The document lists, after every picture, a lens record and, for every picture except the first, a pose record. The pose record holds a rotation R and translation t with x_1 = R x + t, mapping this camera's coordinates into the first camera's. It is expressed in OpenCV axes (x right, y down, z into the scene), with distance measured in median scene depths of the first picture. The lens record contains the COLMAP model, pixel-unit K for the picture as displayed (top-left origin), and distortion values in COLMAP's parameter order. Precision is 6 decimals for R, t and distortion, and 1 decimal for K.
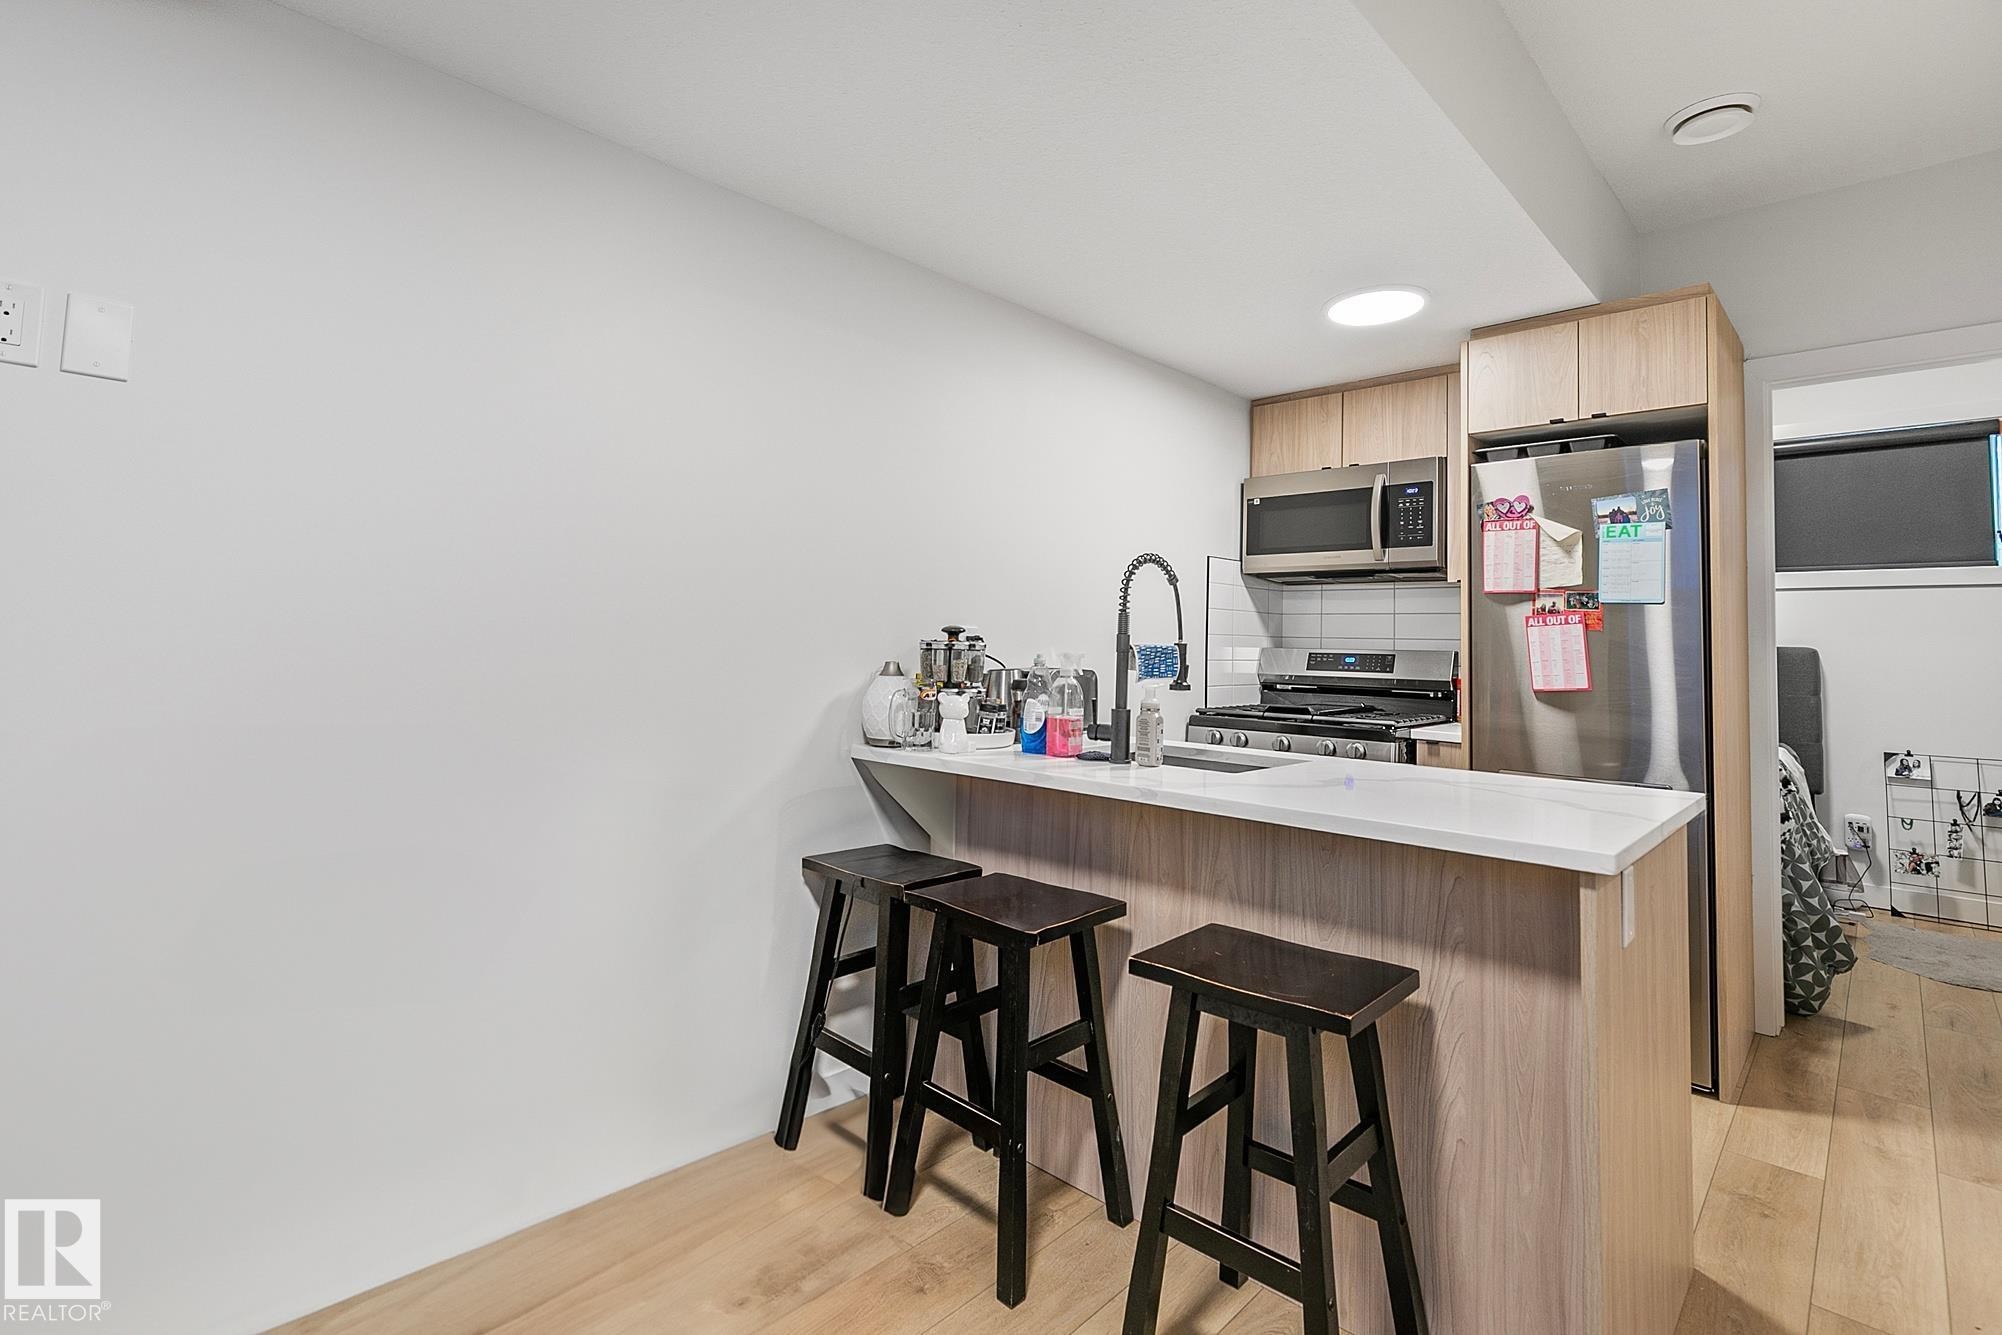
lens RADIAL K [[960.7, 0, 962.1], [0, 960.7, 603.0], [0, 0, 1]] dist [0.001179, -0.000038]
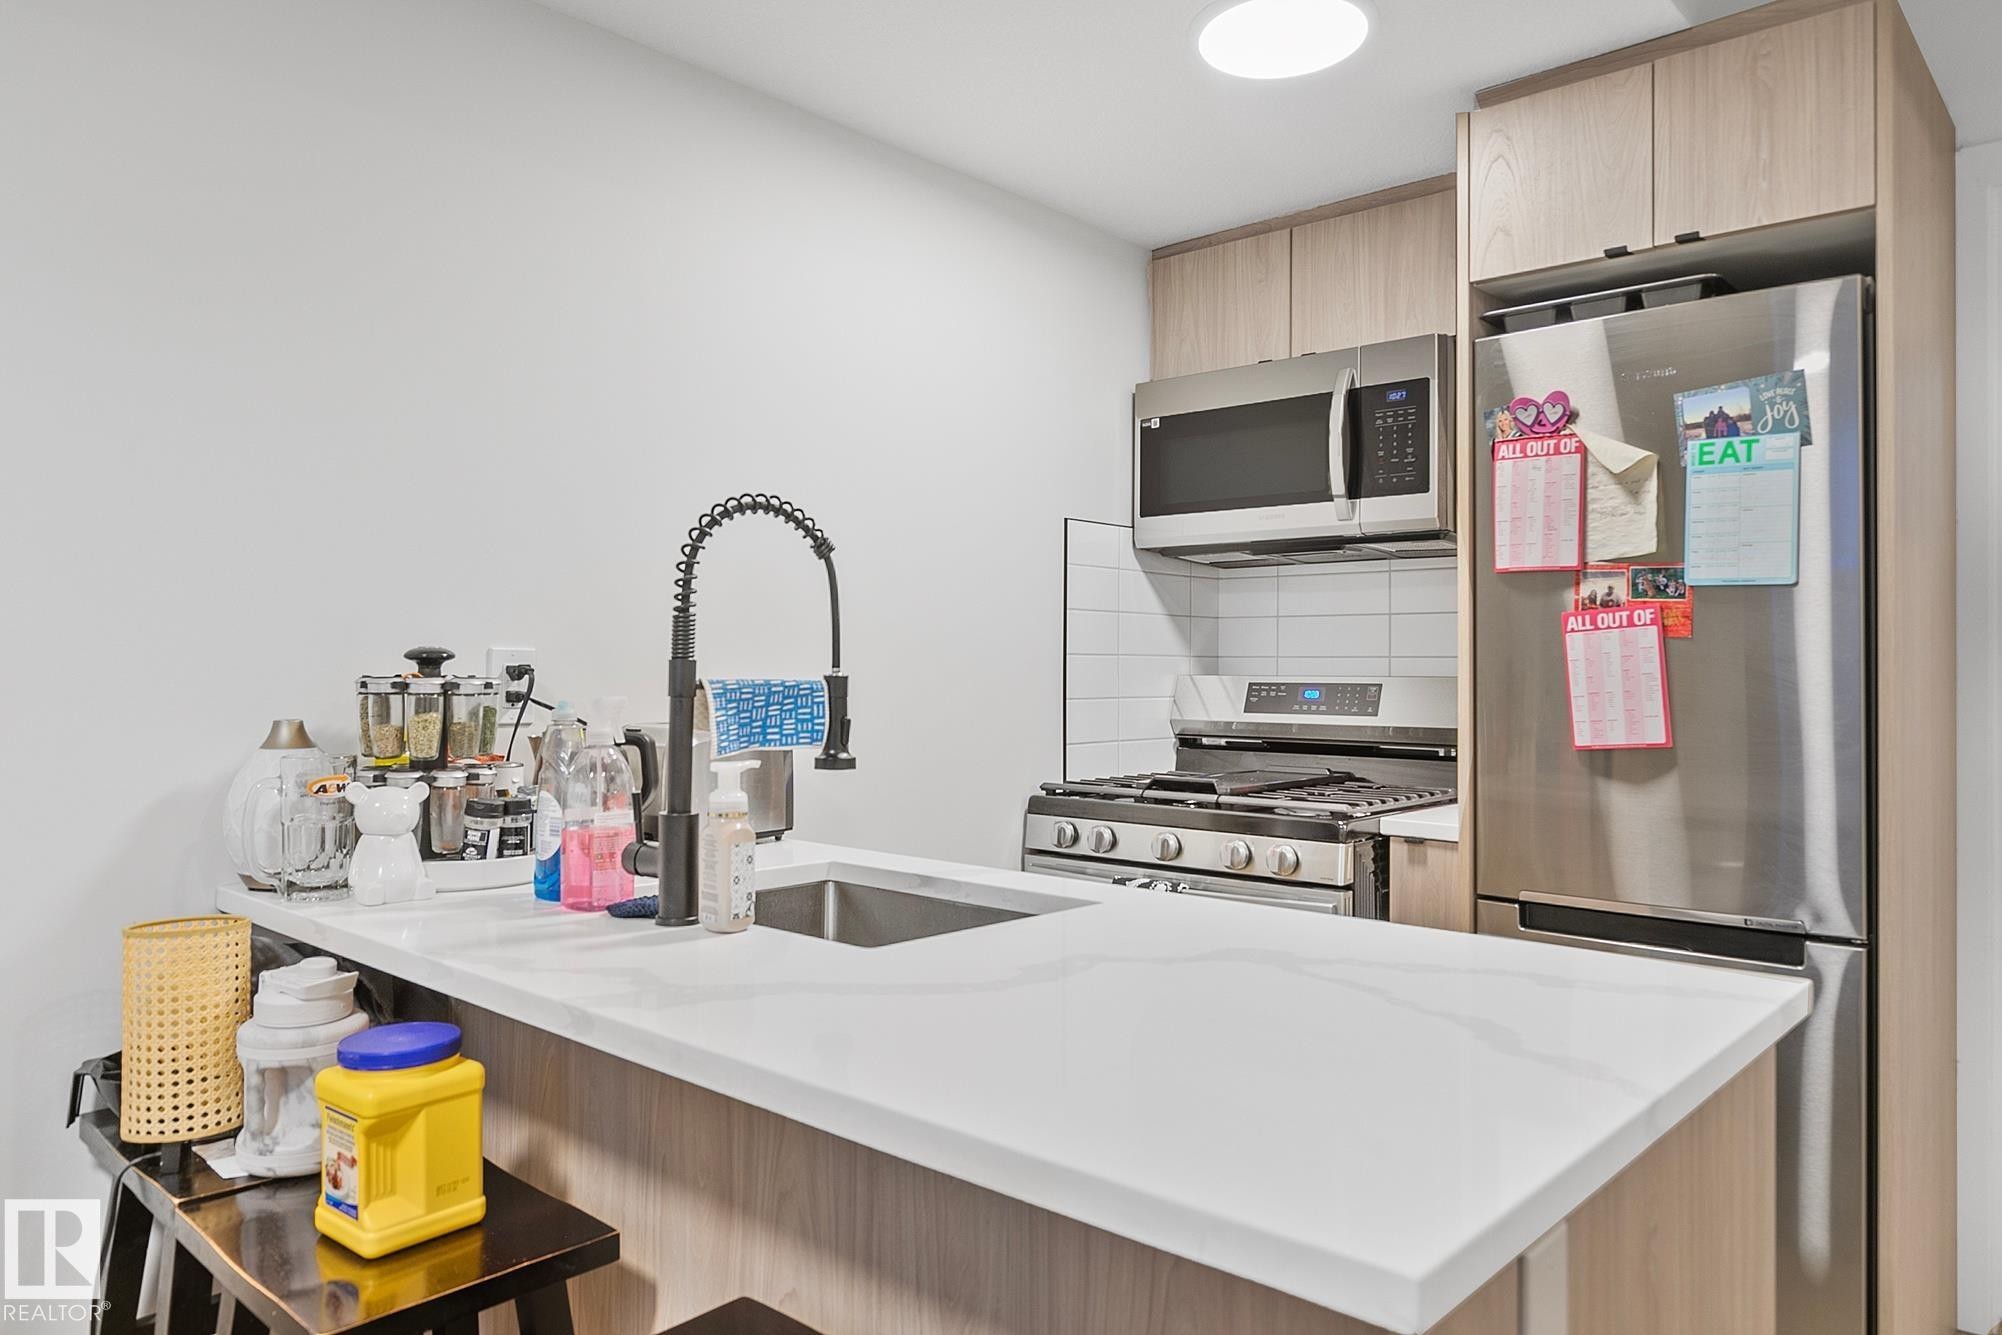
lens RADIAL K [[1349.9, 0, 1001.0], [0, 1349.9, 667.5], [0, 0, 1]] dist [-0.012957, -0.001350]
pose [[0.999127, -0.015886, 0.038638, 0.237016], [0.014307, 0.999065, 0.040803, 0.008820], [-0.039250, -0.040214, 0.998420, 0.245716]]
